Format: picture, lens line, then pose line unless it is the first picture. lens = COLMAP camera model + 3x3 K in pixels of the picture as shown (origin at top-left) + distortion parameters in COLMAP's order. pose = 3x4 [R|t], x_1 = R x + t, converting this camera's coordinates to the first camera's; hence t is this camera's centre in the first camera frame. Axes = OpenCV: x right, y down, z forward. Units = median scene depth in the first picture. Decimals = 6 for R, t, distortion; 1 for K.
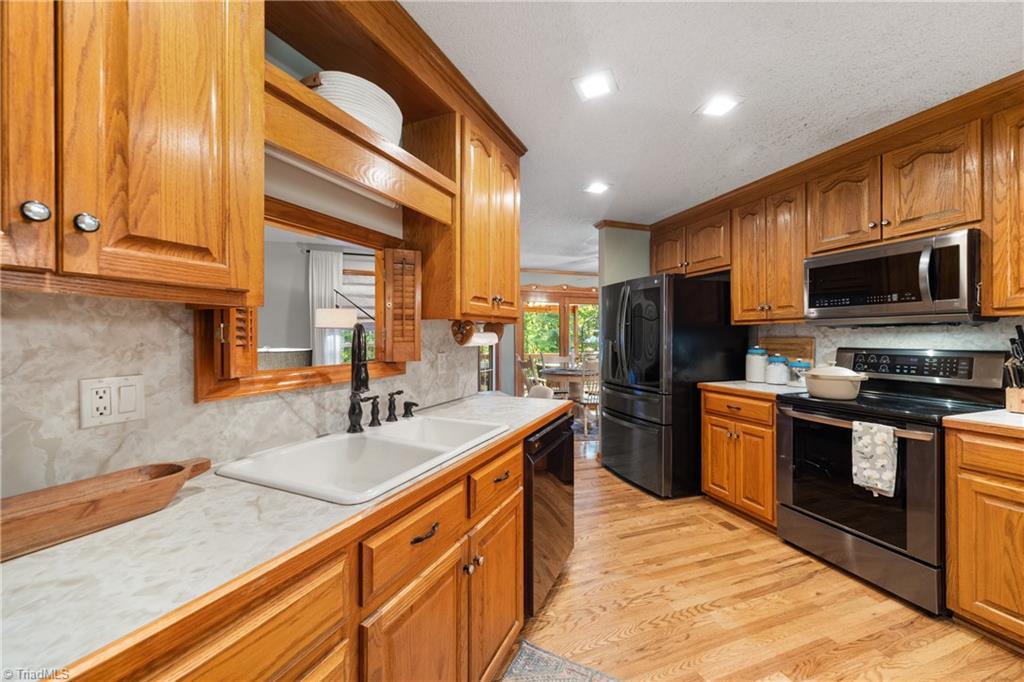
lens RADIAL K [[391.6, 0, 516.5], [0, 391.6, 336.1], [0, 0, 1]] dist [0.002813, 0.000383]
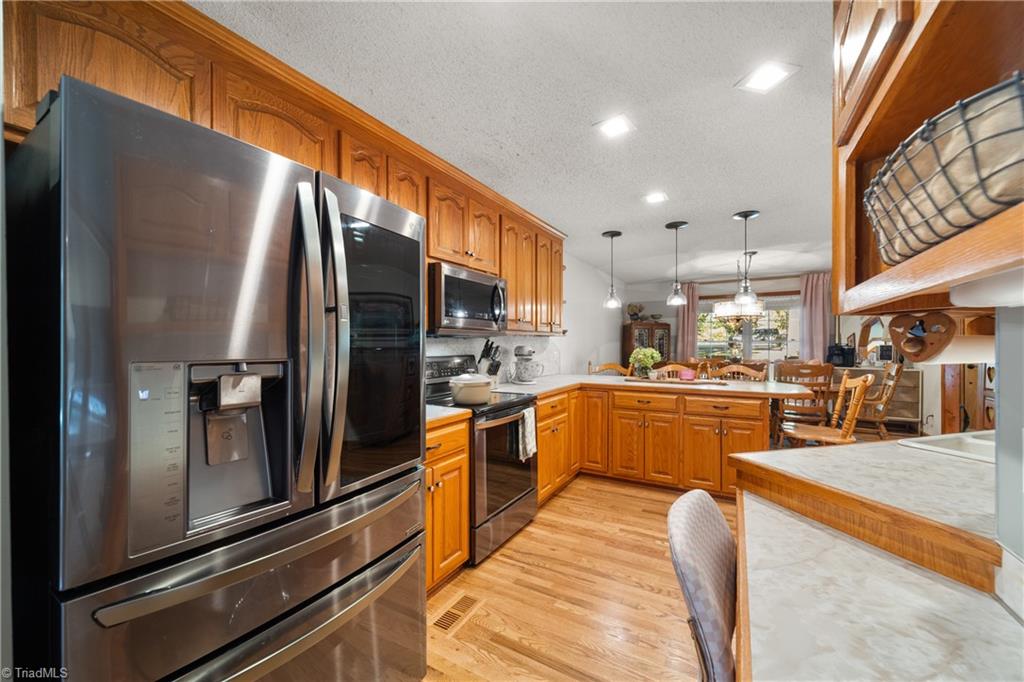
lens RADIAL K [[391.6, 0, 521.8], [0, 391.6, 346.8], [0, 0, 1]] dist [0.002813, 0.000383]
pose [[-0.661715, -0.002192, 0.749752, -0.119128], [0.001713, 0.999989, 0.004436, -0.002021], [-0.749753, 0.004220, -0.661704, 2.071263]]
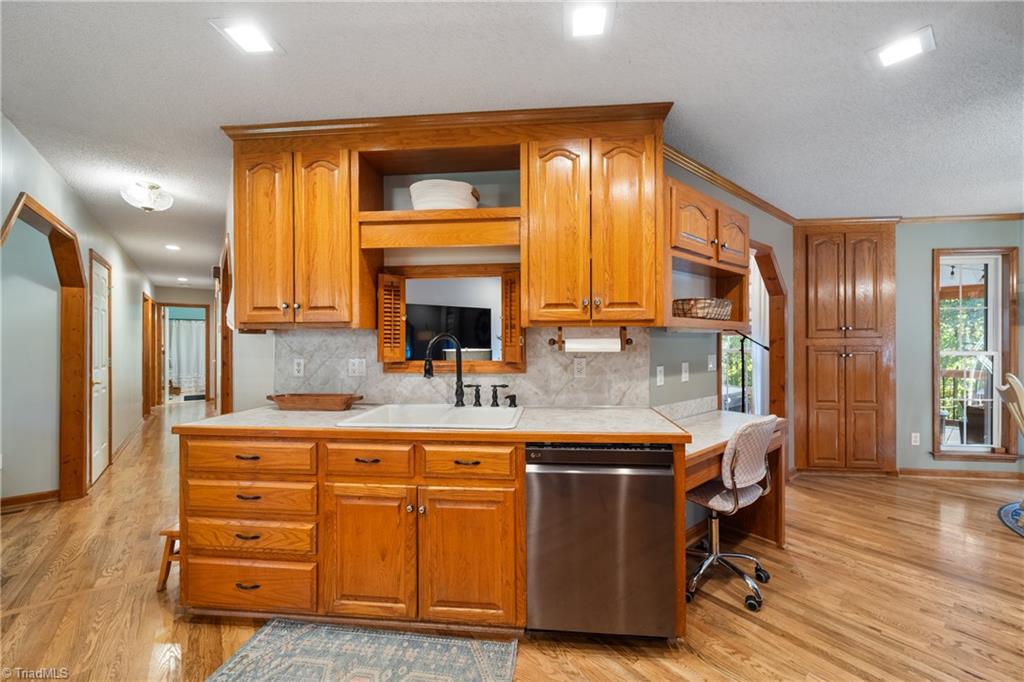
lens RADIAL K [[391.6, 0, 520.3], [0, 391.6, 341.2], [0, 0, 1]] dist [0.002813, 0.000383]
pose [[0.327657, -0.000306, -0.944797, 0.882091], [0.001606, 0.999999, 0.000233, -0.002121], [0.944795, -0.001594, 0.327657, 0.604095]]
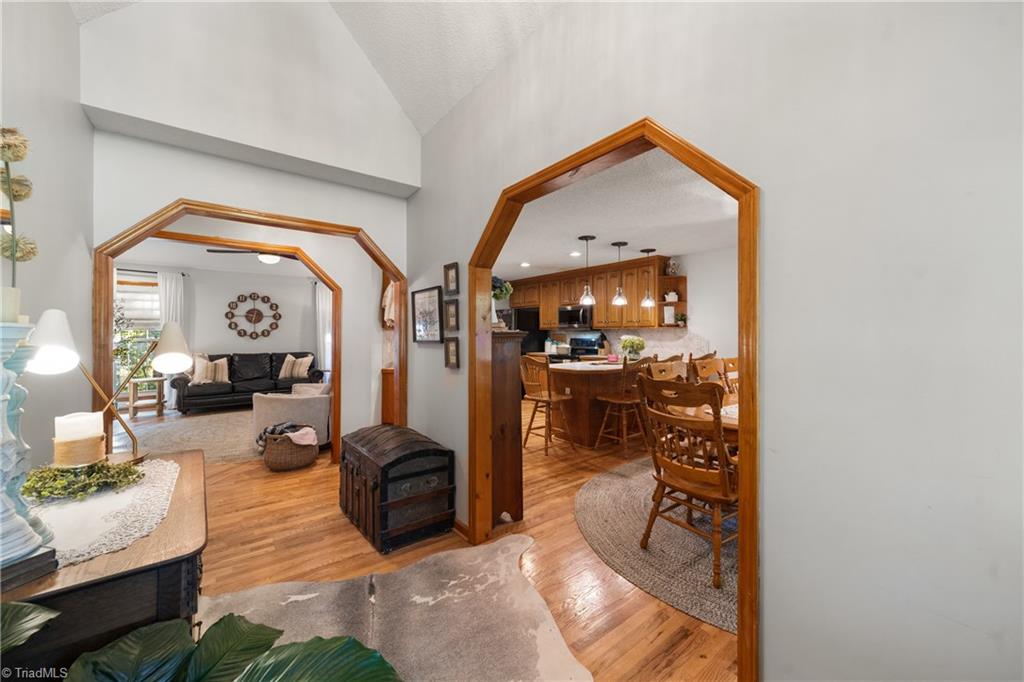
lens RADIAL K [[391.6, 0, 518.6], [0, 391.6, 328.2], [0, 0, 1]] dist [0.002813, 0.000383]
pose [[0.950920, 0.008720, 0.309315, -0.604220], [-0.005000, 0.999905, -0.012818, -0.008474], [-0.309398, 0.010643, 0.950873, -2.303017]]
